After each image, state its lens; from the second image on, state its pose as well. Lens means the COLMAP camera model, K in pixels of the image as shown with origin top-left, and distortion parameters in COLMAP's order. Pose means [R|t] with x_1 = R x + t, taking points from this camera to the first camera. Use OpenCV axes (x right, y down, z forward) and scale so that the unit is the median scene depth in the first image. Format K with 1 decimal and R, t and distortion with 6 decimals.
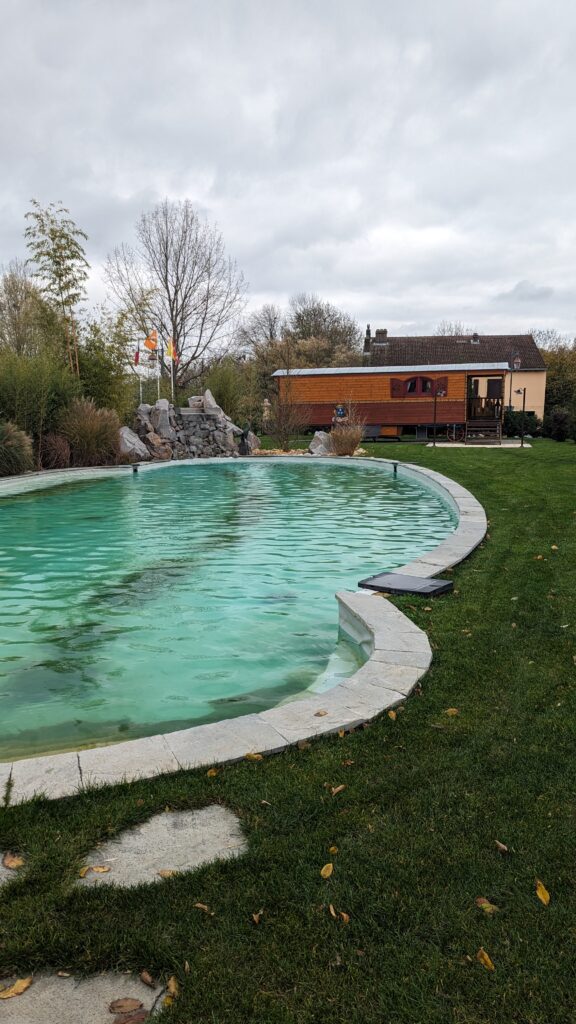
lens RADIAL K [[696.2, 0, 304.5], [0, 696.2, 515.1], [0, 0, 1]] dist [0.049878, -0.000209]
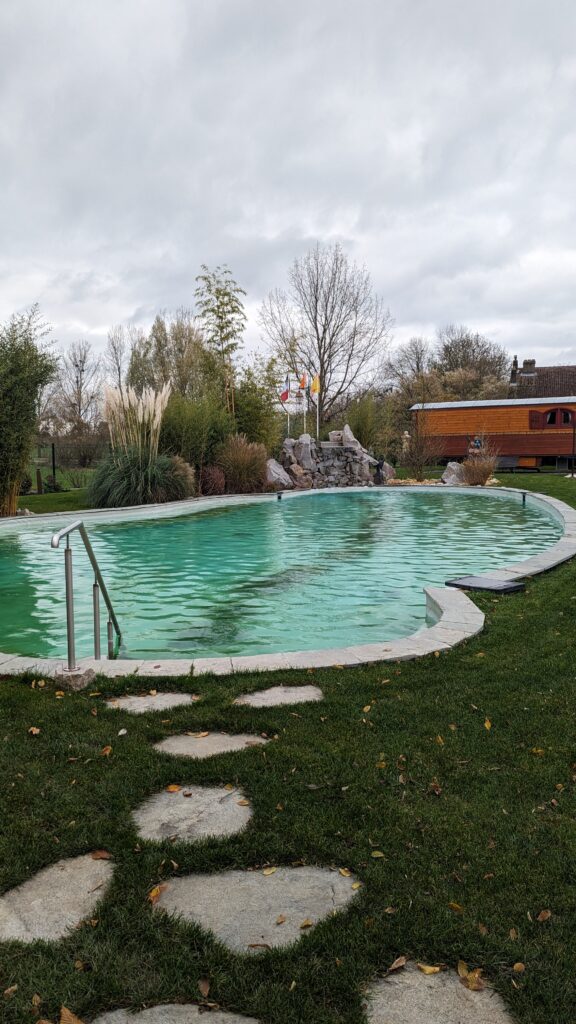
lens RADIAL K [[725.4, 0, 288.0], [0, 725.4, 512.0], [0, 0, 1]] dist [-0.002427, -0.000857]
pose [[0.973368, 0.013633, -0.228842, 0.031506], [-0.025743, 0.998417, -0.050018, 0.014279], [0.227798, 0.054577, 0.972178, -0.104609]]
